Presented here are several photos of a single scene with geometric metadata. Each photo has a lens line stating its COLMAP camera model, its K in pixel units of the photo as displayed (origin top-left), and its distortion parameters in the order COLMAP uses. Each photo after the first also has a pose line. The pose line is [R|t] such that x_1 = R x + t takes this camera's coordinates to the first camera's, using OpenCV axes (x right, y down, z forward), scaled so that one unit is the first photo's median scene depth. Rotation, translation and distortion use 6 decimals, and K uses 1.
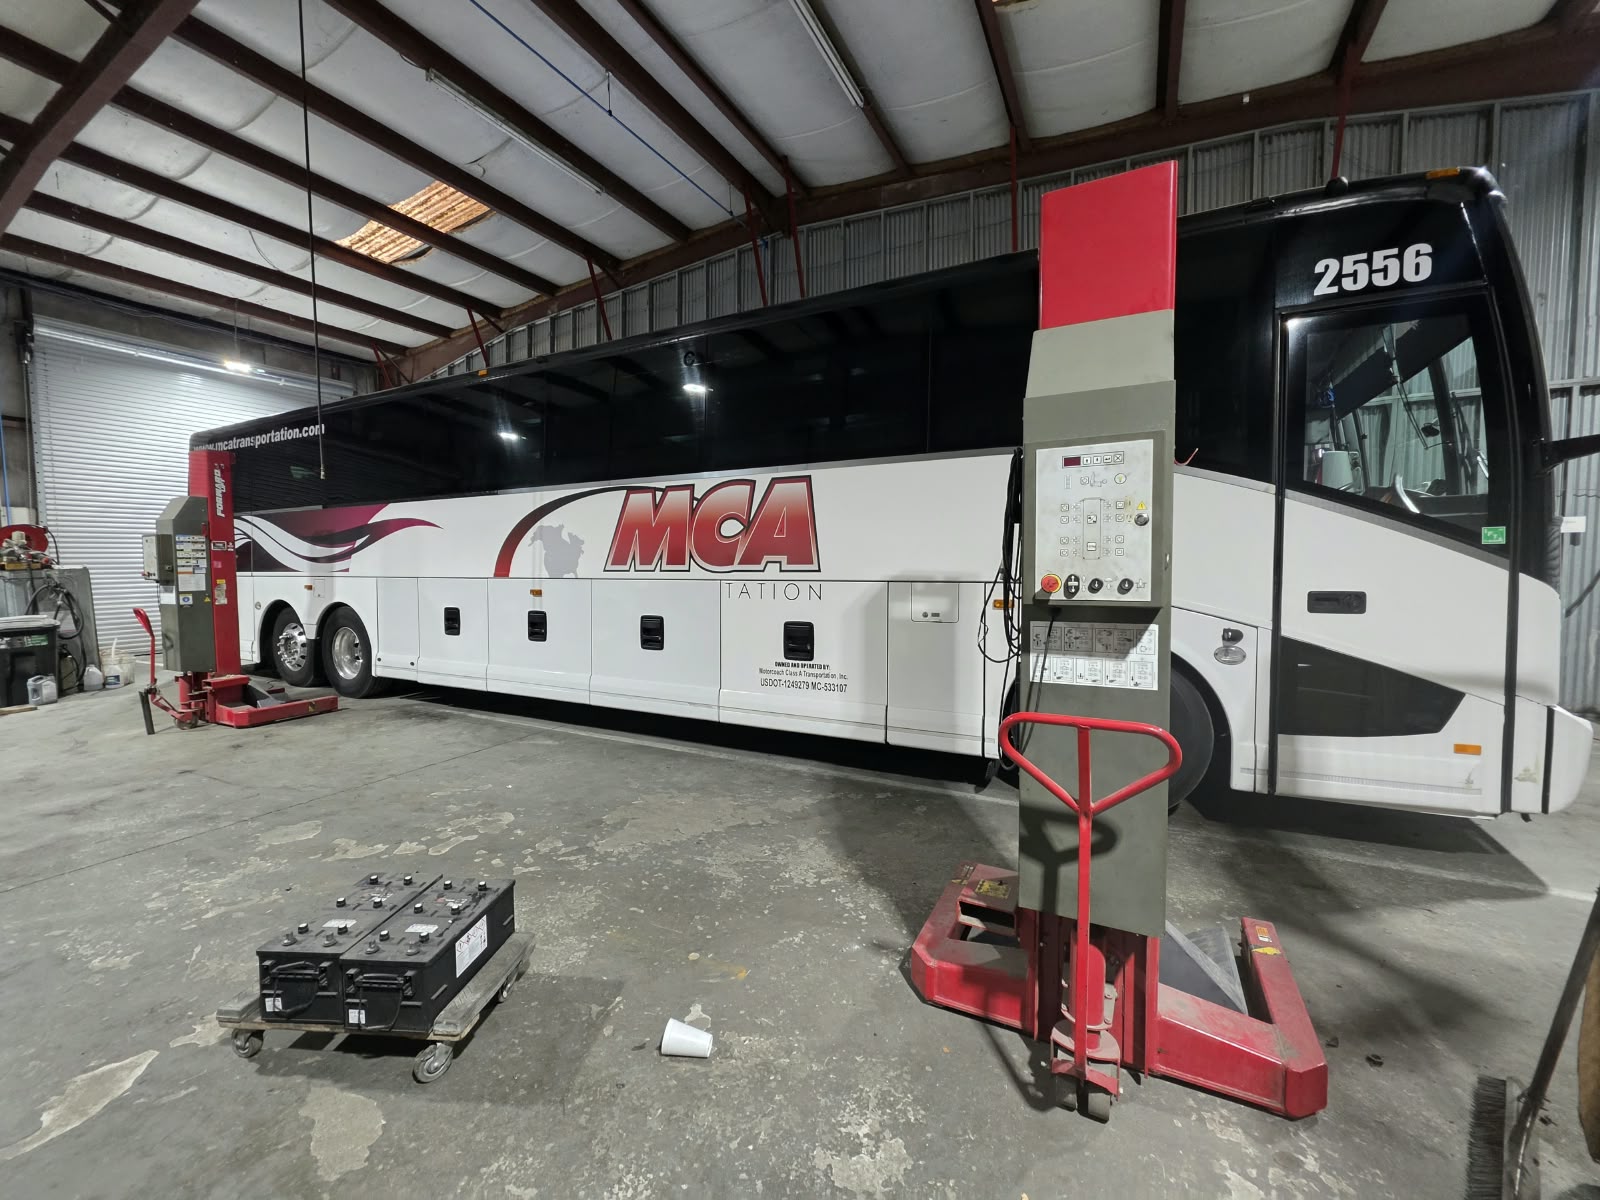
lens RADIAL K [[665.3, 0, 803.9], [0, 665.3, 598.7], [0, 0, 1]] dist [-0.004323, -0.000398]
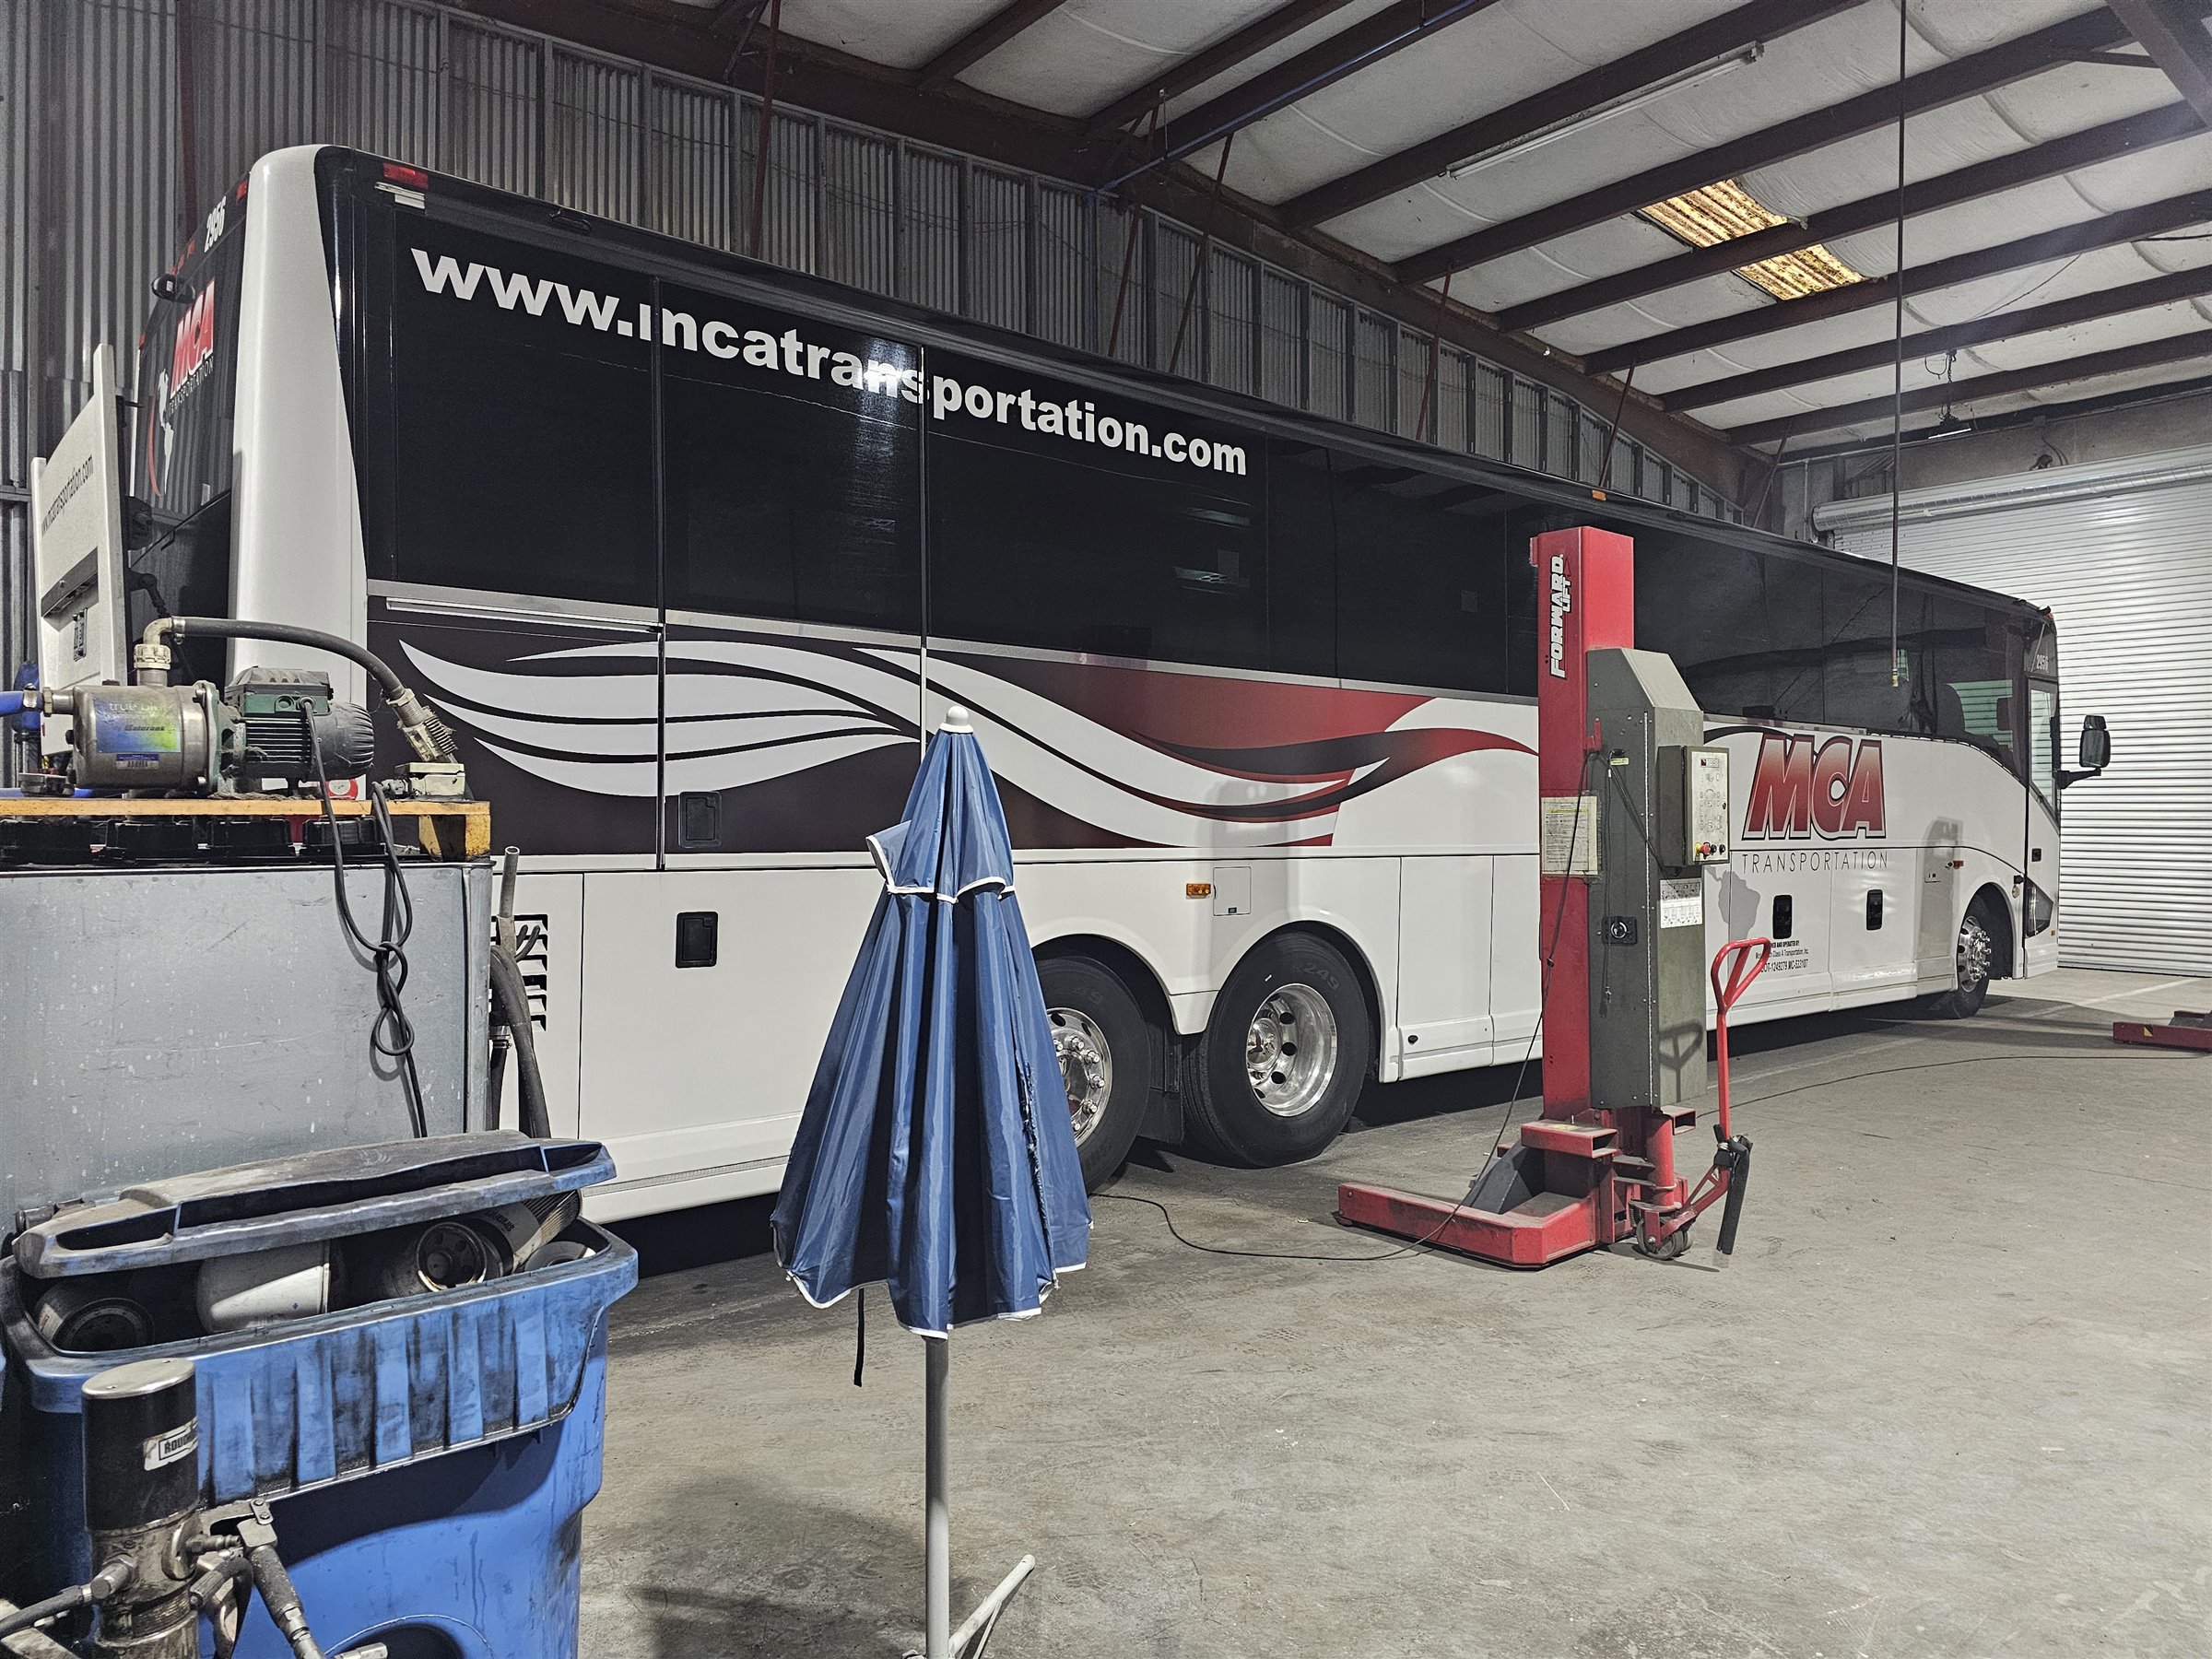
lens RADIAL K [[1469.3, 0, 1102.8], [0, 1469.3, 821.9], [0, 0, 1]] dist [-0.004712, -0.000143]
pose [[0.392967, -0.004526, 0.919541, -1.646590], [0.025373, 0.999661, -0.005922, -0.054926], [-0.919202, 0.025658, 0.392949, 0.810069]]
